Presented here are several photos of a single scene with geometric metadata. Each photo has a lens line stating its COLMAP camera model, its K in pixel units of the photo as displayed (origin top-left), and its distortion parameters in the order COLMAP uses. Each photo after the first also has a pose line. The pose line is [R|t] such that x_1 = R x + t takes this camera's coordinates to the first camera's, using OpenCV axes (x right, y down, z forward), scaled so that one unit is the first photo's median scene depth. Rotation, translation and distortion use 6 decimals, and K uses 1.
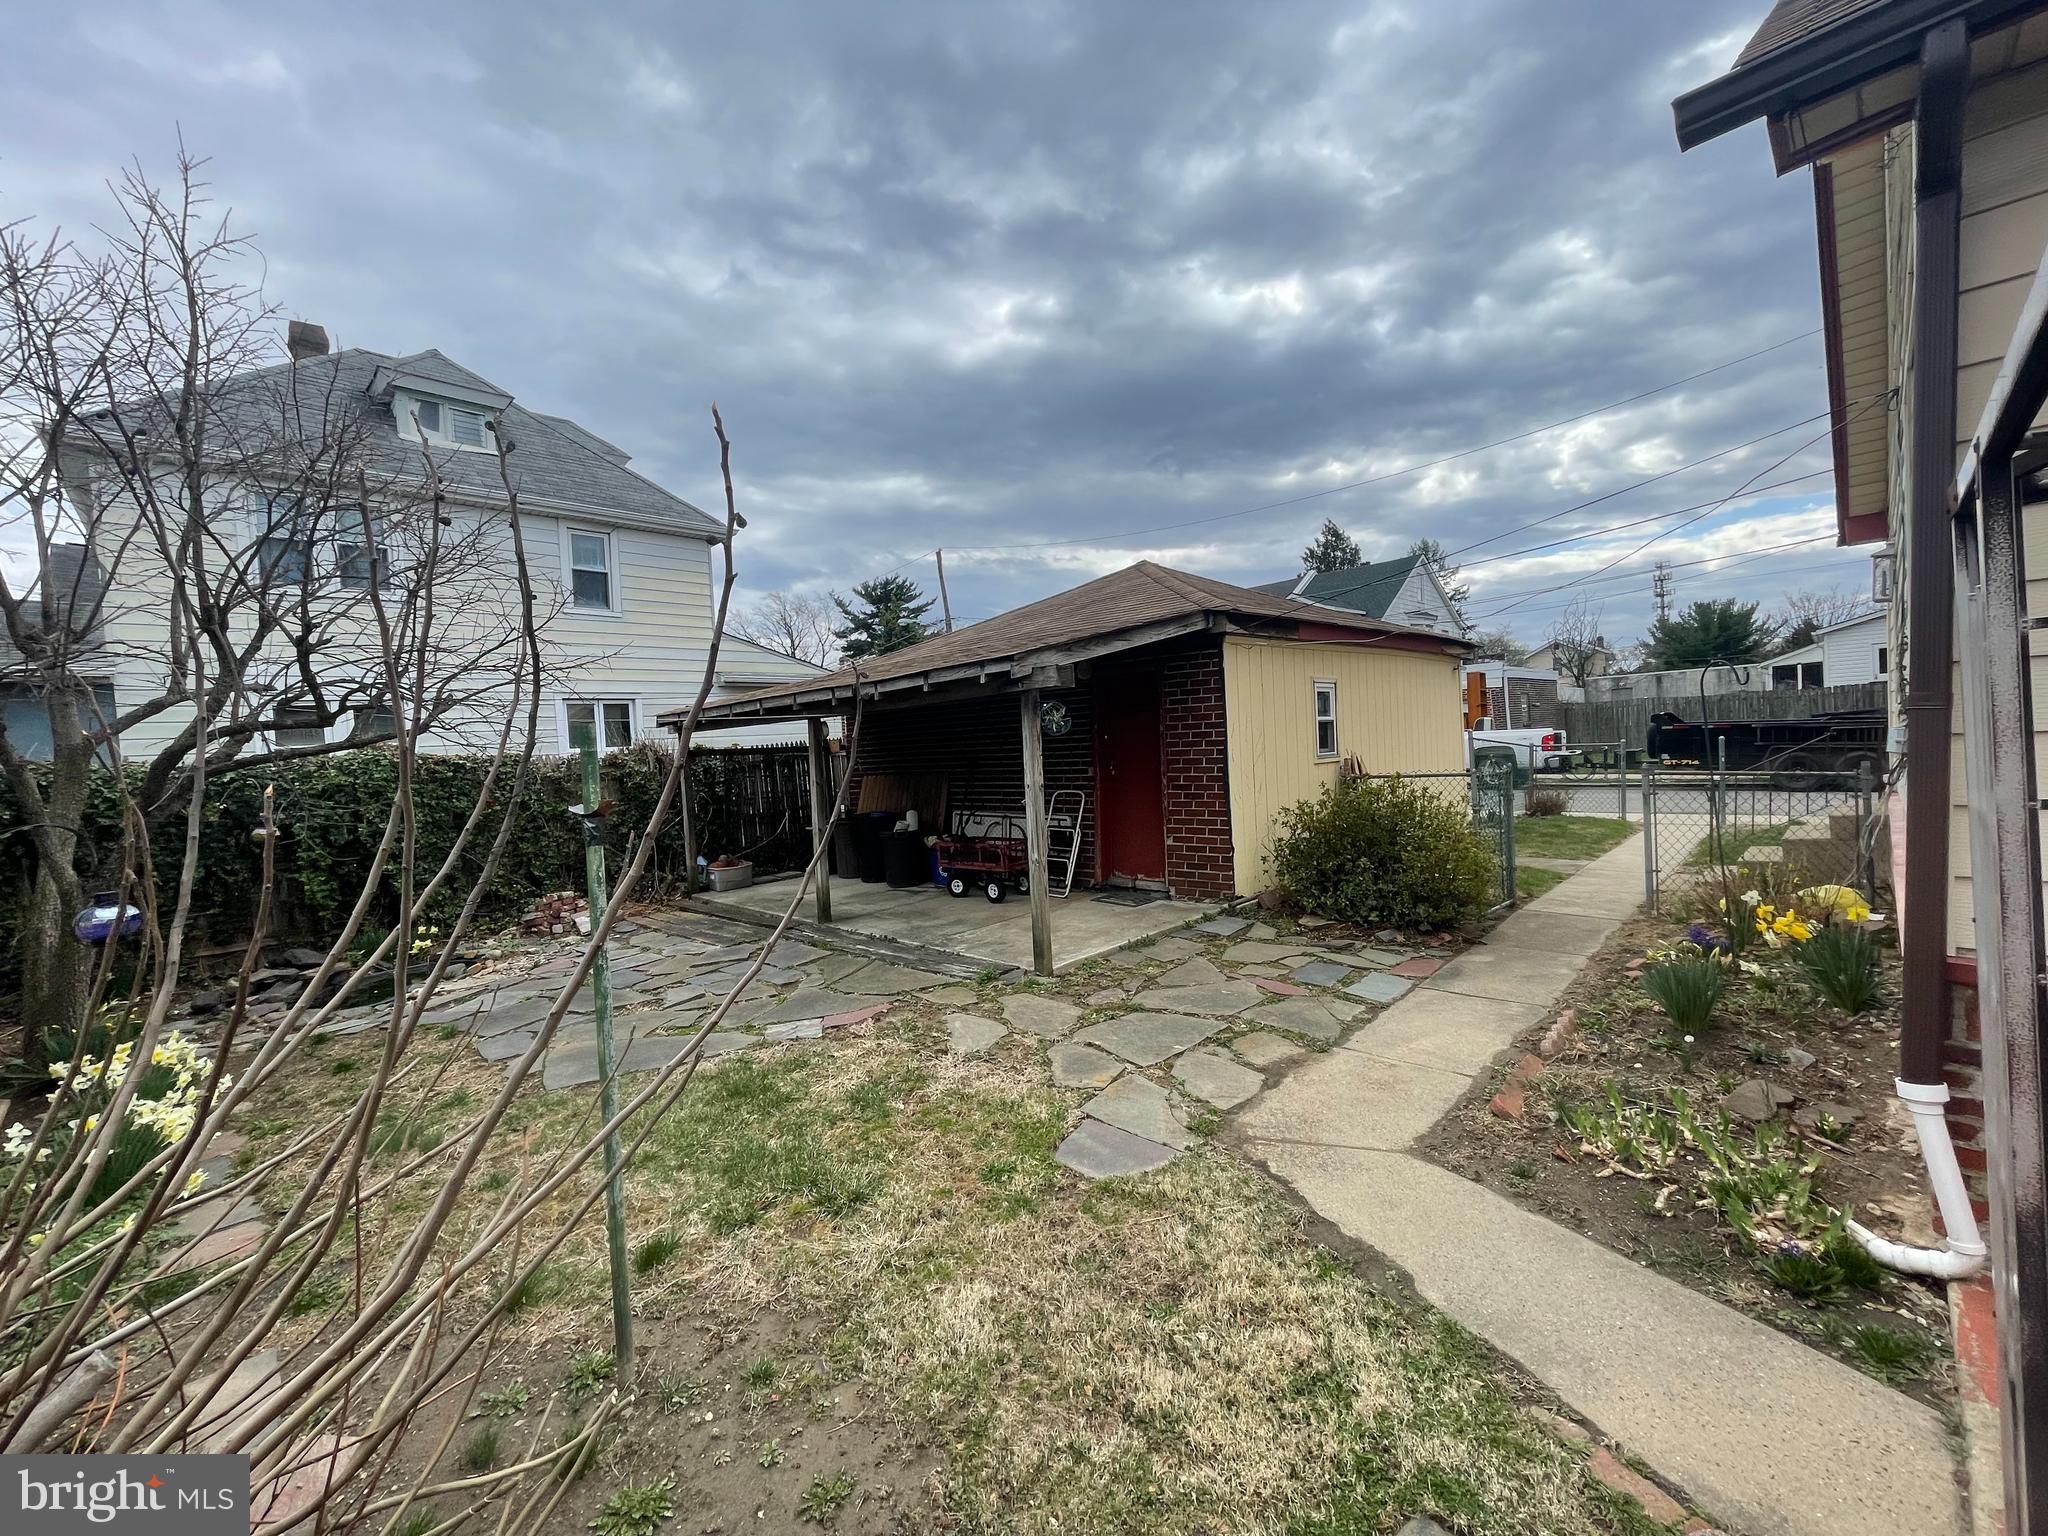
lens RADIAL K [[826.2, 0, 1021.8], [0, 826.2, 760.6], [0, 0, 1]] dist [-0.003521, 0.000353]
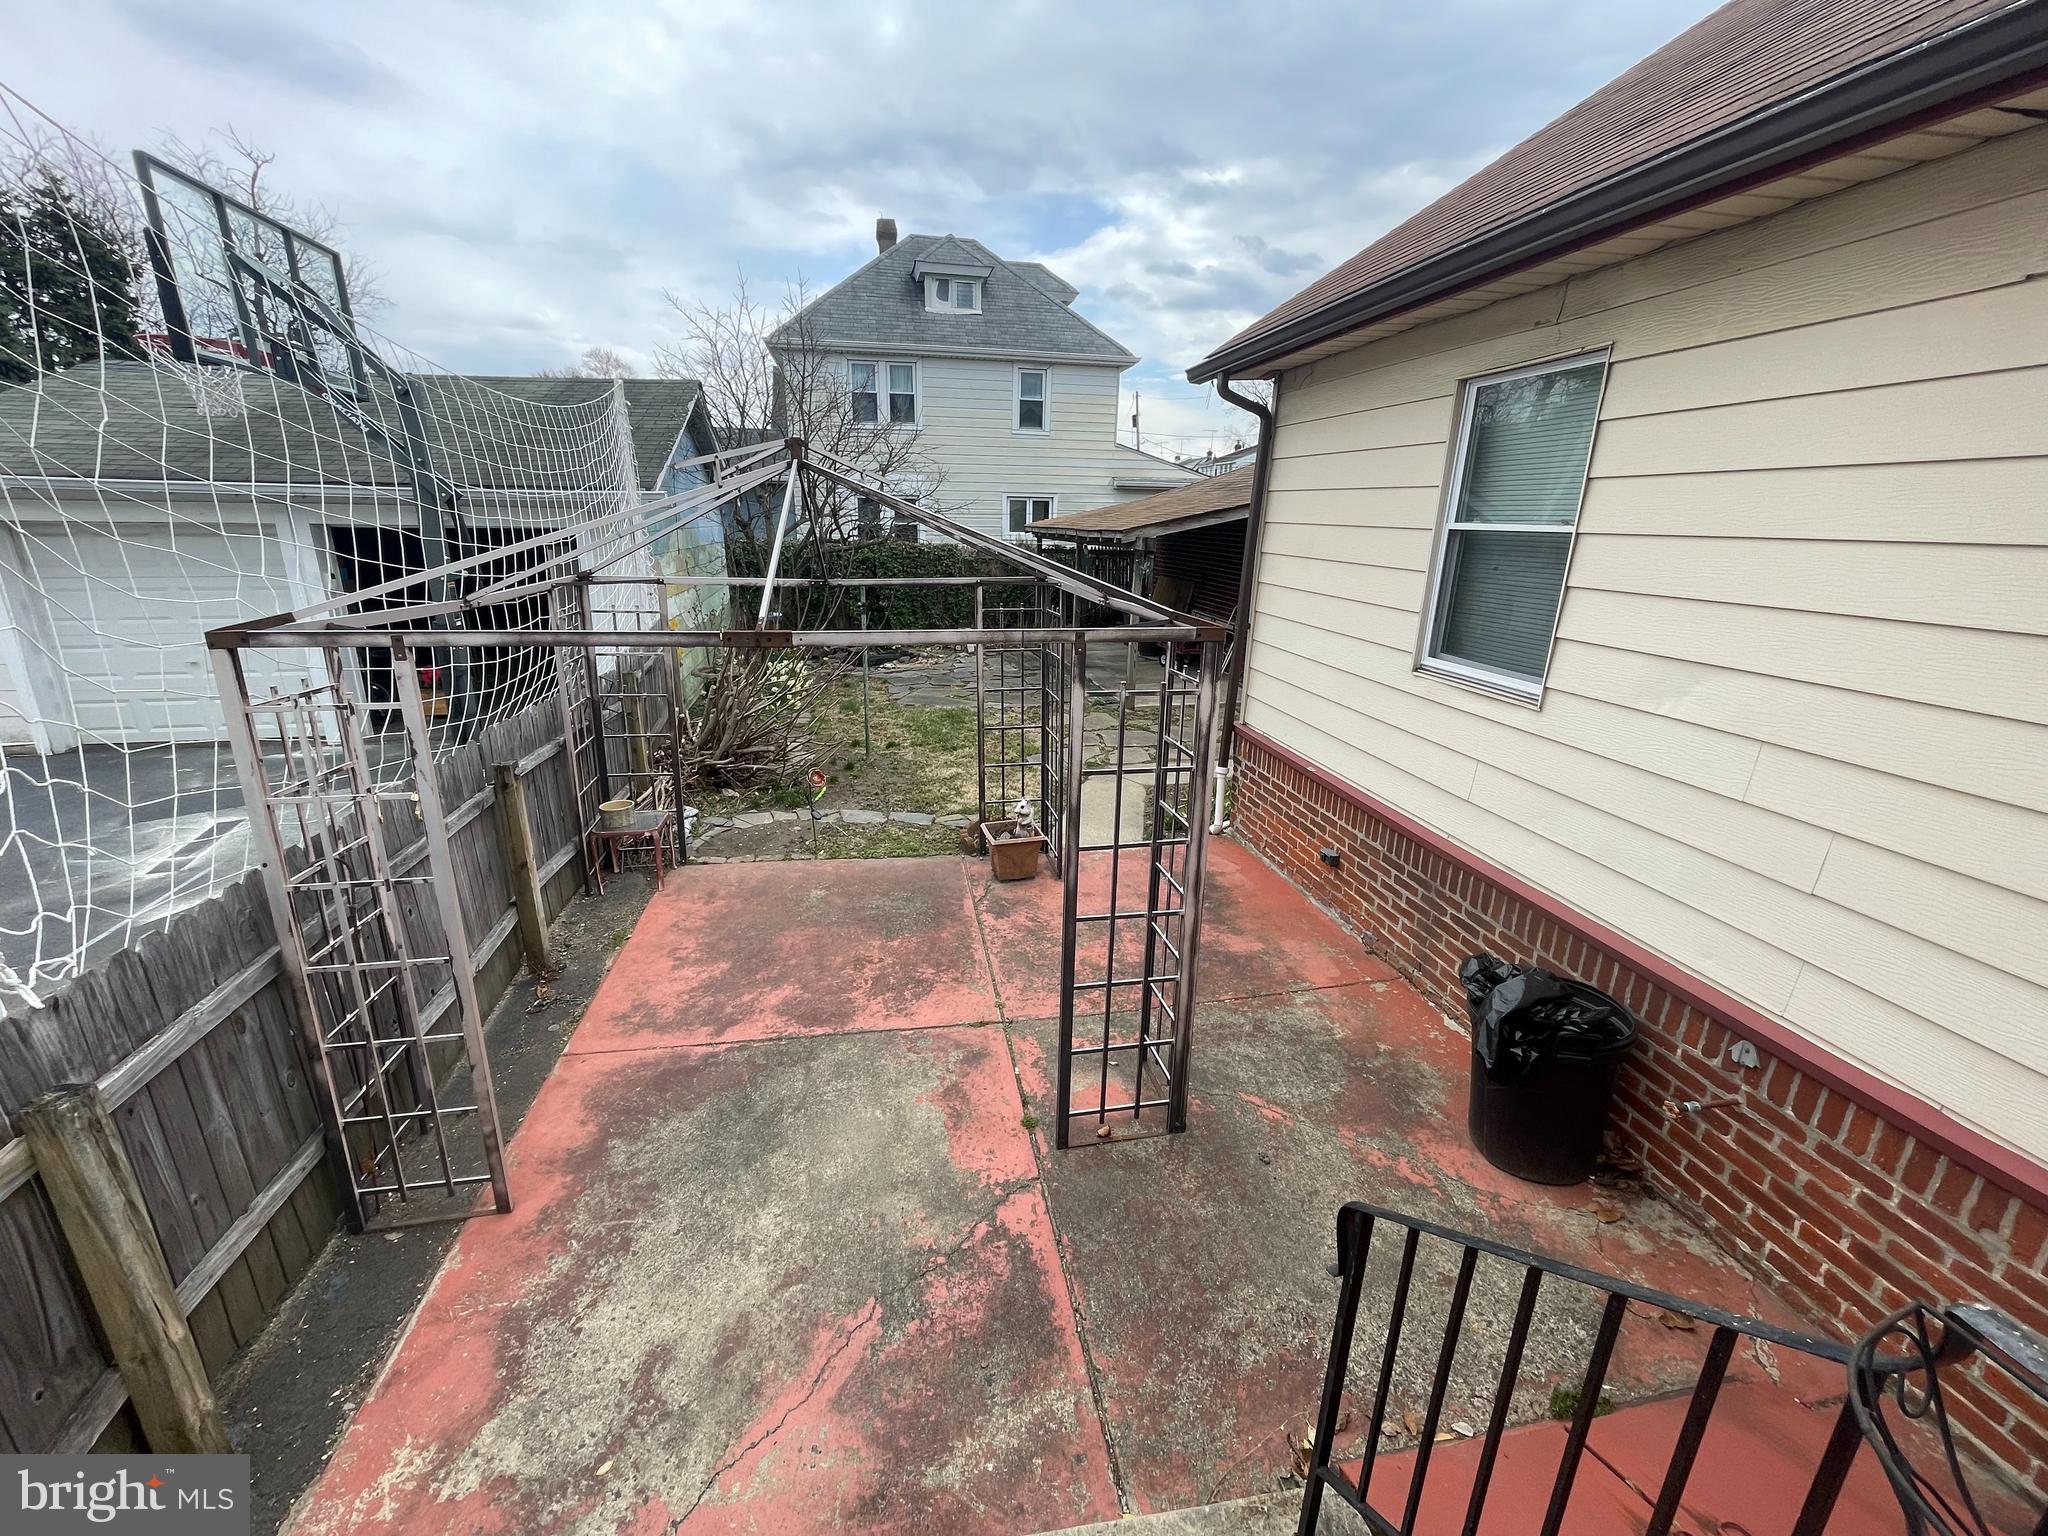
lens RADIAL K [[826.2, 0, 1029.6], [0, 826.2, 770.3], [0, 0, 1]] dist [-0.003521, 0.000353]
pose [[0.823231, 0.230191, -0.518944, 0.682928], [-0.067638, 0.947365, 0.312930, -0.141378], [0.563663, -0.222513, 0.795469, -0.512650]]
